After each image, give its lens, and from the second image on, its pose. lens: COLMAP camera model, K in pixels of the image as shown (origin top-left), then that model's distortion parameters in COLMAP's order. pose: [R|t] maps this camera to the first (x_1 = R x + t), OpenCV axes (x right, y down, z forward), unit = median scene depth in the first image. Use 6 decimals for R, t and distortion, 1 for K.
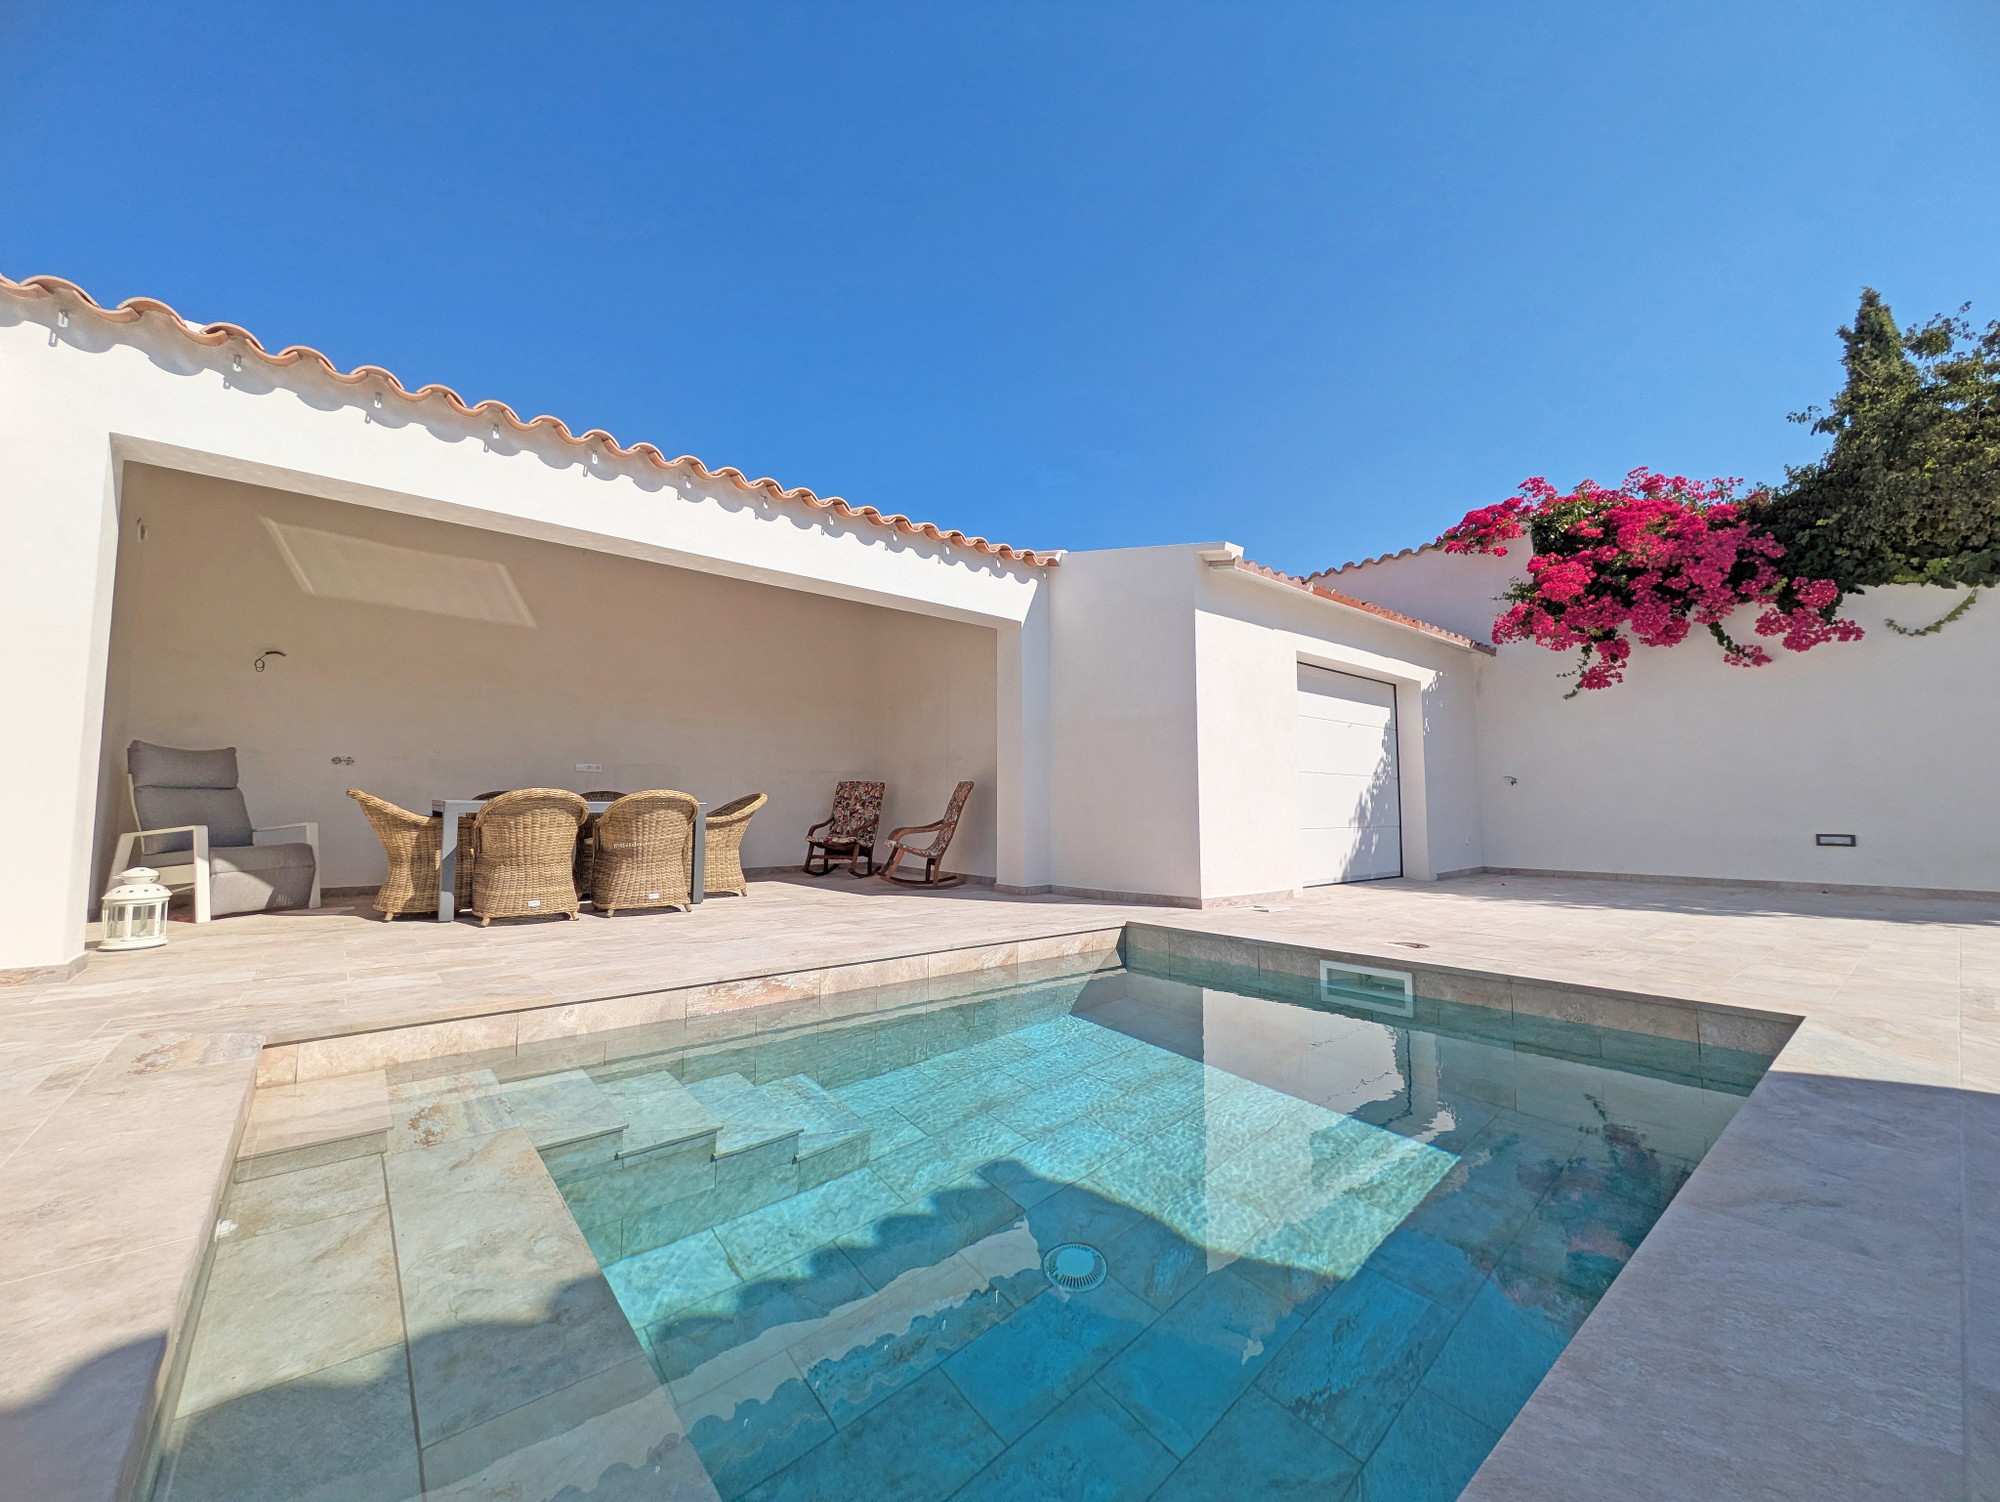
lens RADIAL K [[798.5, 0, 999.9], [0, 798.5, 747.5], [0, 0, 1]] dist [-0.000837, -0.000056]
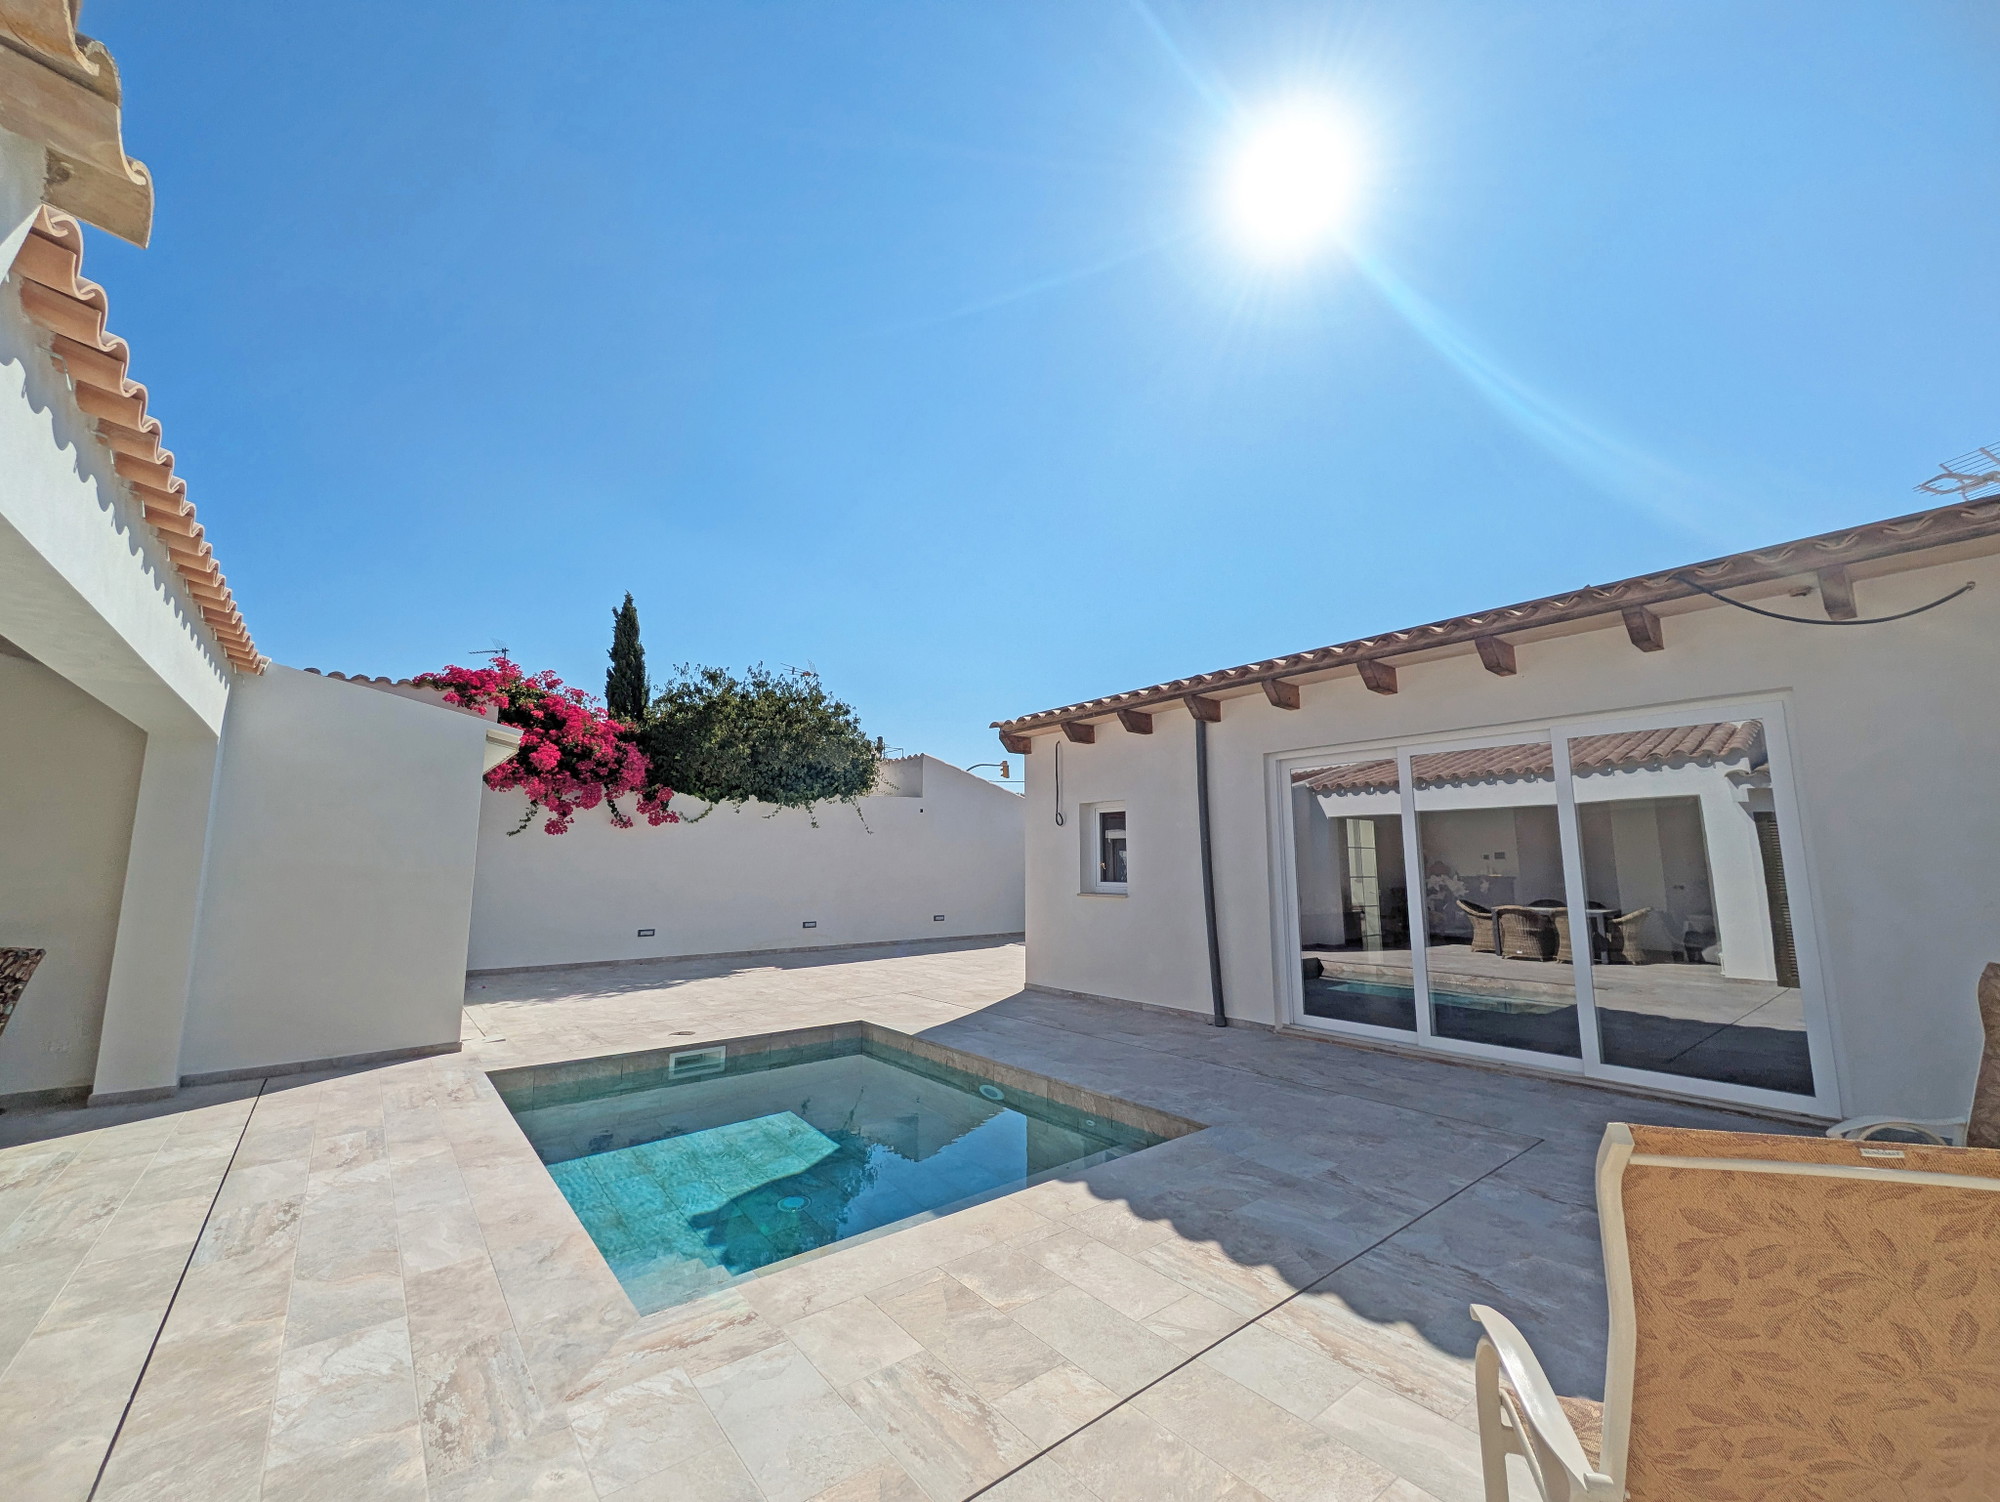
lens RADIAL K [[798.5, 0, 1000.9], [0, 798.5, 749.6], [0, 0, 1]] dist [-0.000837, -0.000056]
pose [[0.009376, 0.142122, 0.989805, -0.675401], [-0.077846, 0.986948, -0.140974, -0.086420], [-0.996921, -0.075730, 0.020317, 0.190581]]
